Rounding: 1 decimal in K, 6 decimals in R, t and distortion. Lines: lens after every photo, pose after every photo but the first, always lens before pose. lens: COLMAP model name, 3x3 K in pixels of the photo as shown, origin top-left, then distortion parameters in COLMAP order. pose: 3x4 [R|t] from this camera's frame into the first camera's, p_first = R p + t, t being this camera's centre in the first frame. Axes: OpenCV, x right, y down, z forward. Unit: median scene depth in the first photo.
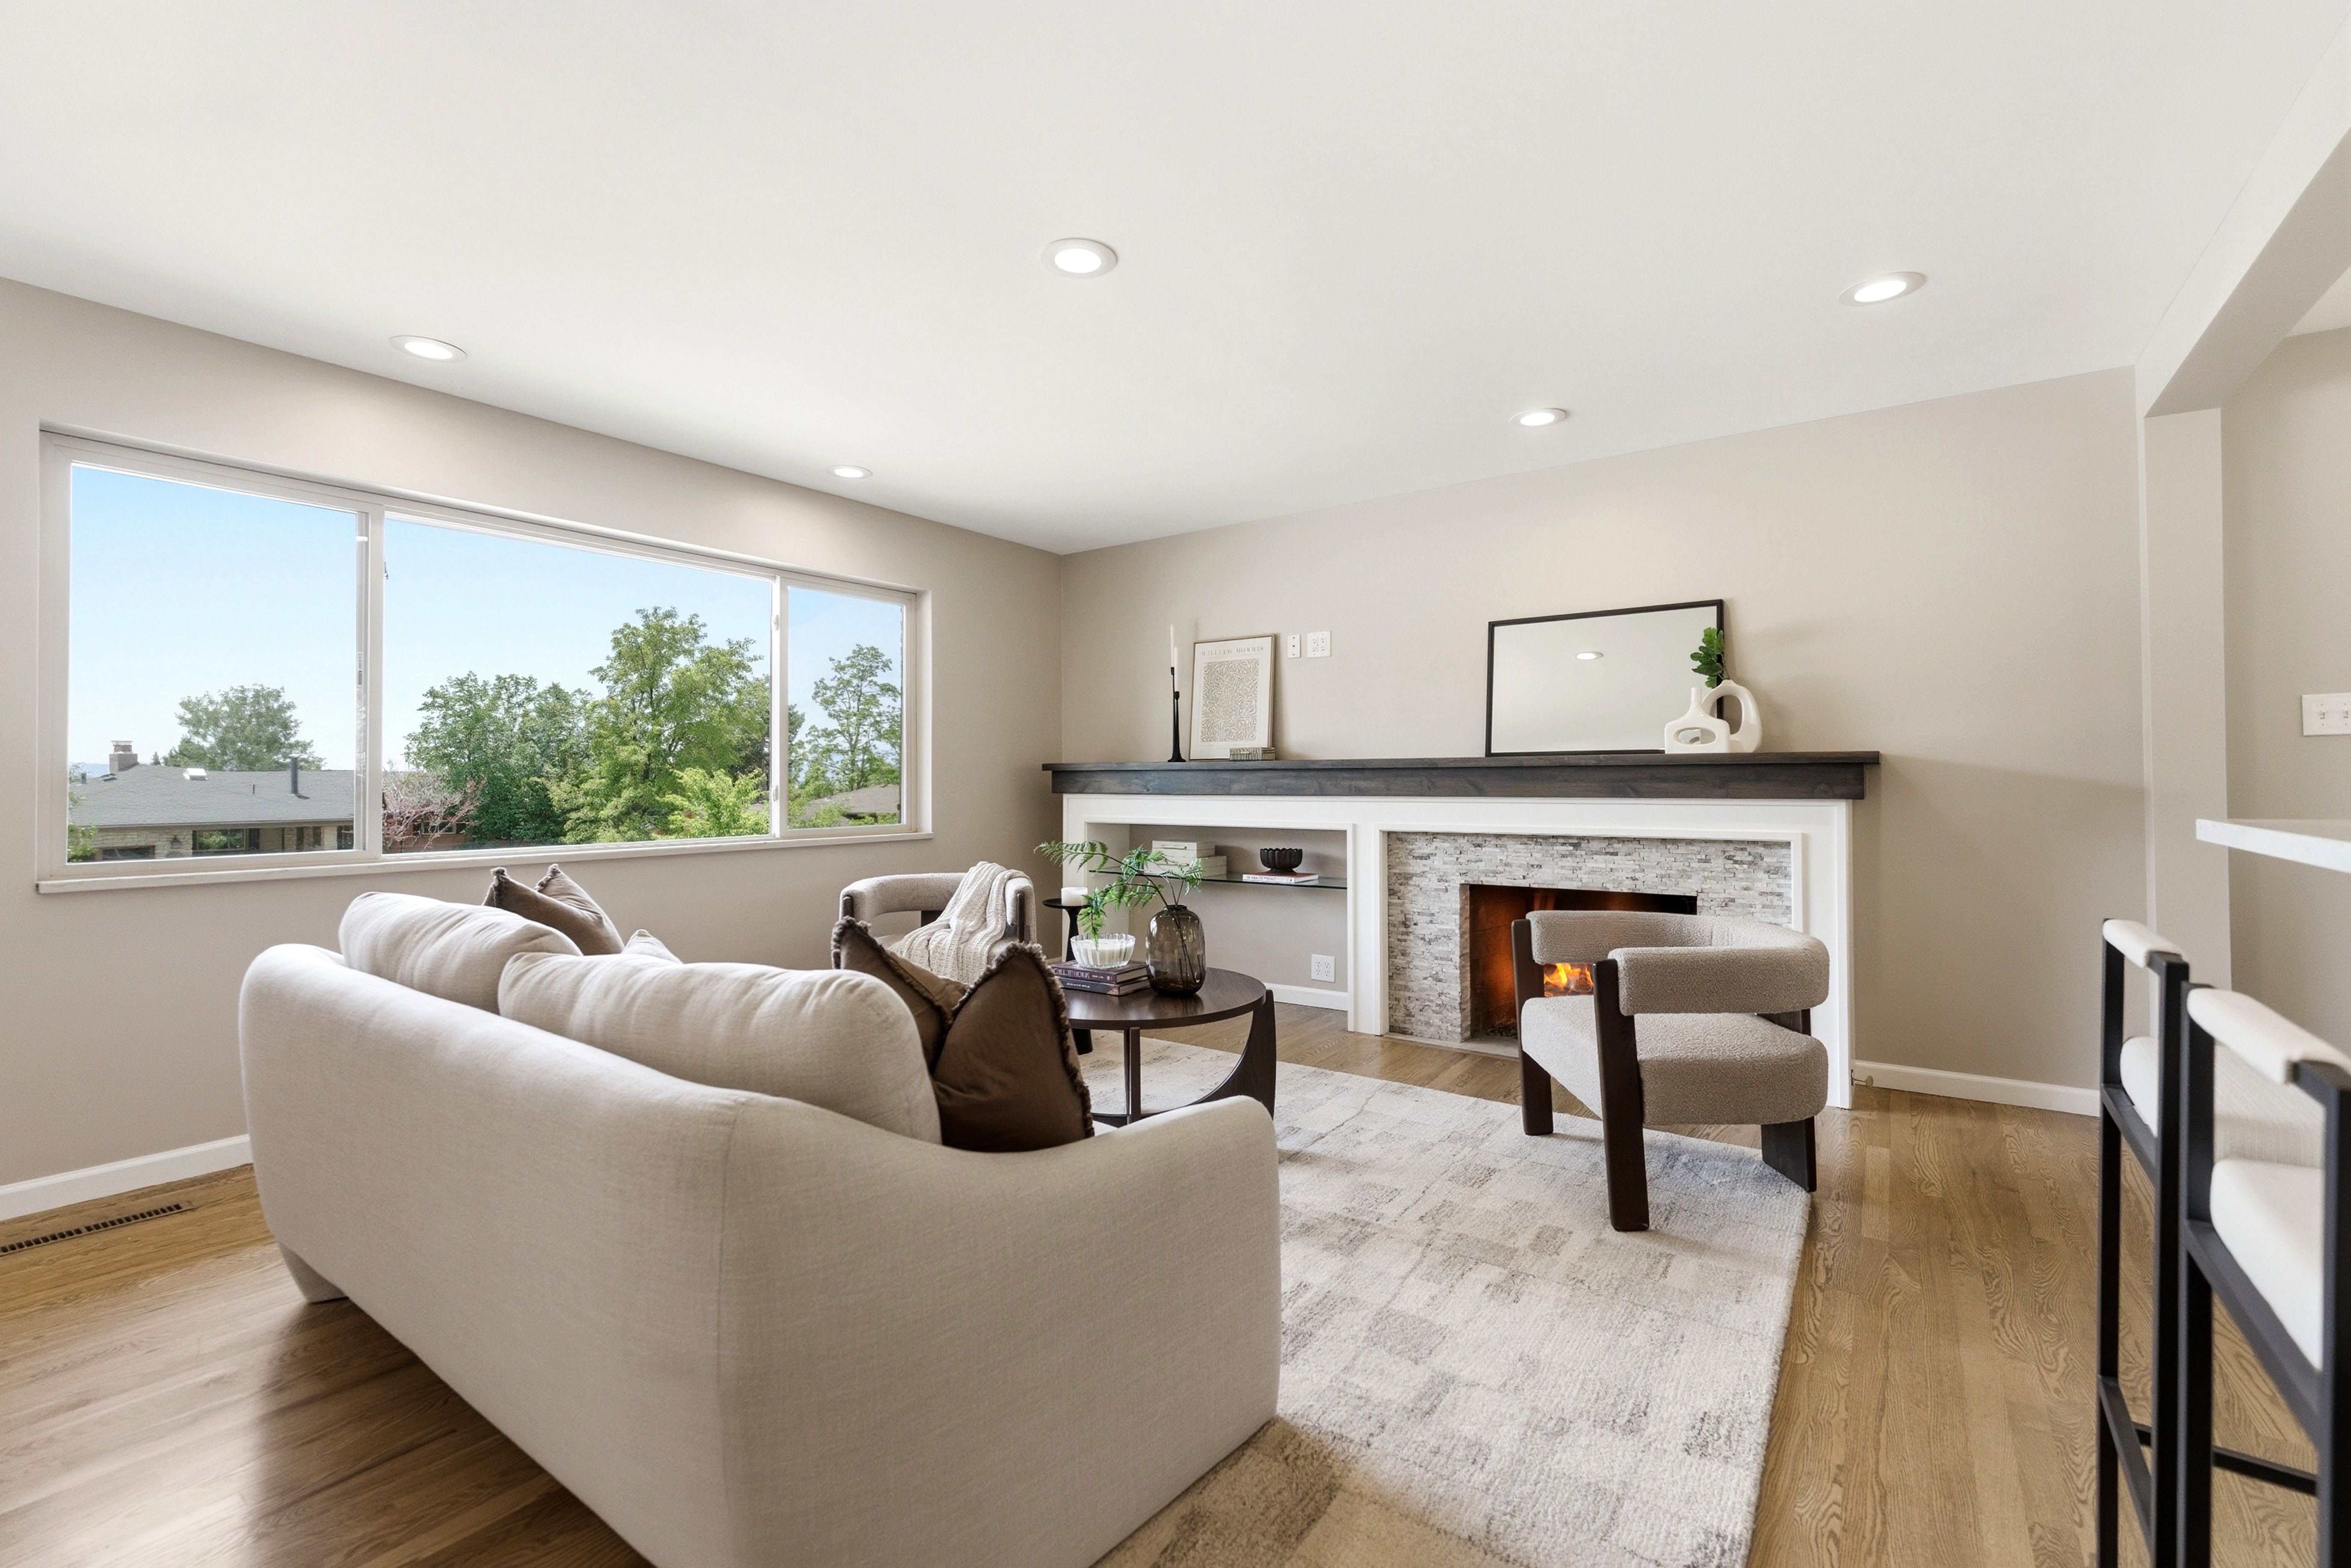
lens RADIAL K [[1014.0, 0, 1172.2], [0, 1014.0, 769.3], [0, 0, 1]] dist [-0.004196, 0.000298]
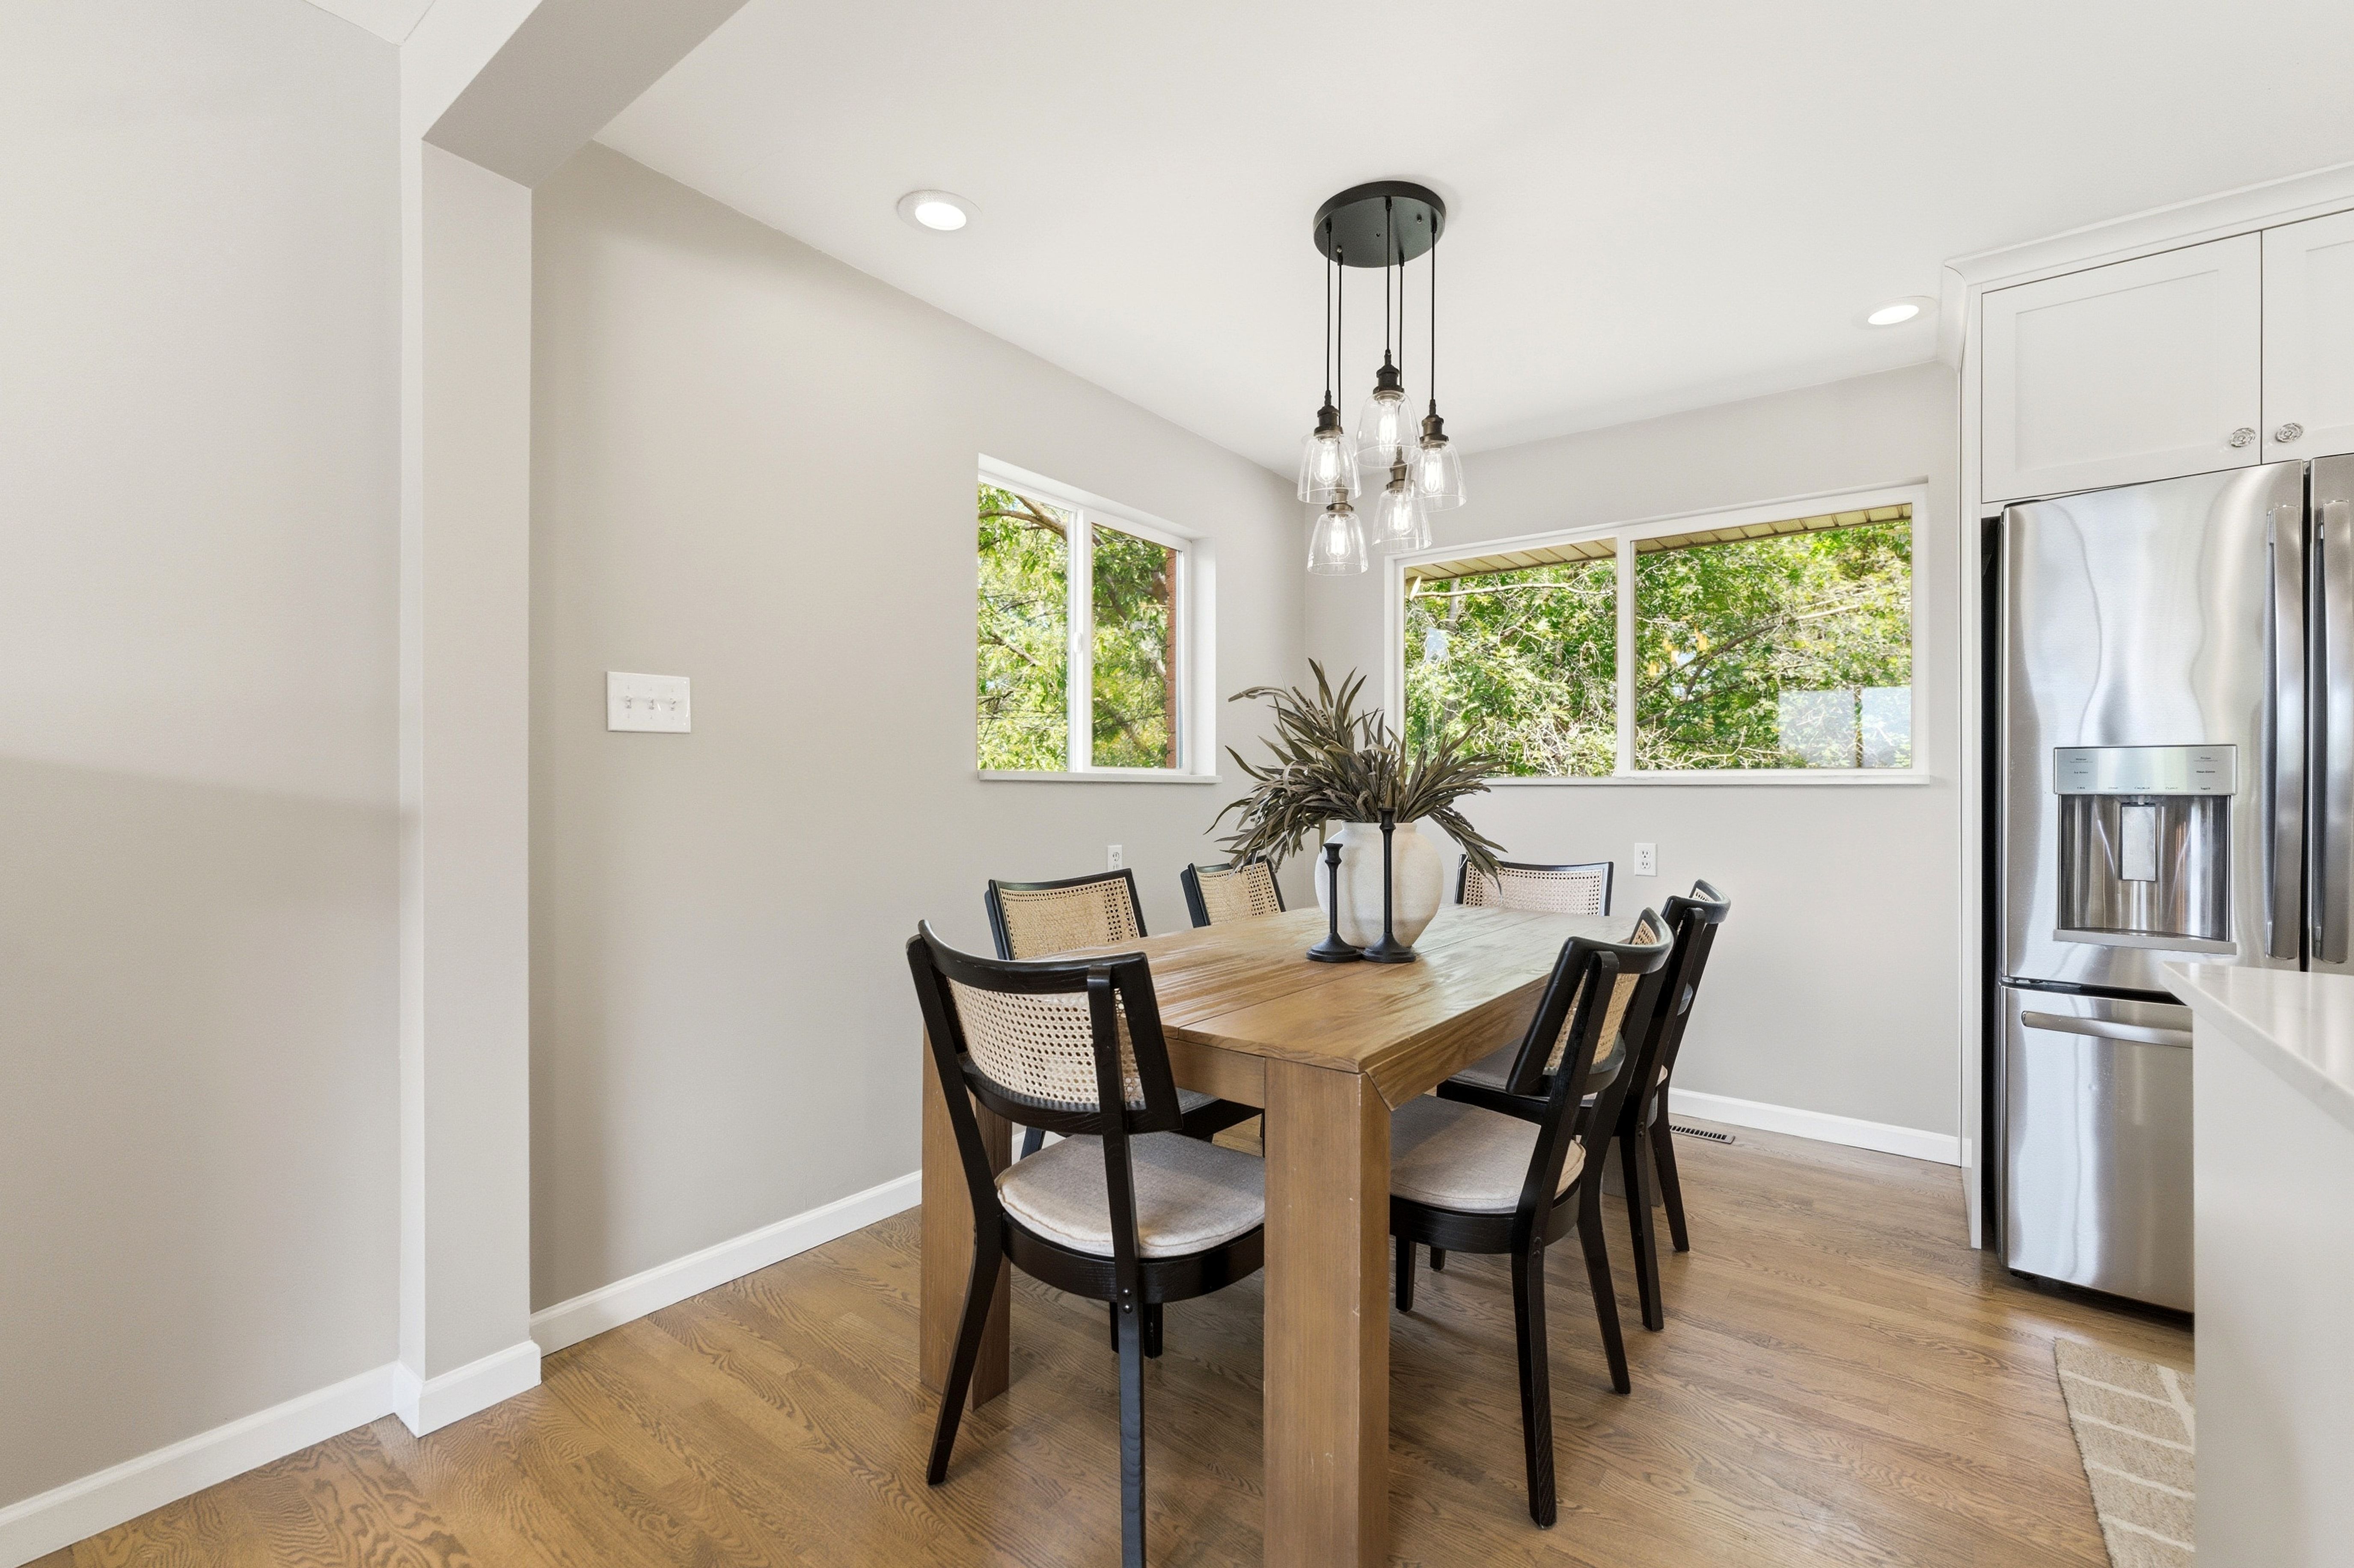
lens RADIAL K [[1015.2, 0, 1180.2], [0, 1015.2, 791.6], [0, 0, 1]] dist [-0.004196, 0.000298]
pose [[0.029501, 0.000880, 0.999564, 0.261712], [-0.009898, 0.999951, -0.000588, 0.002800], [-0.999516, -0.009877, 0.029508, 0.349522]]
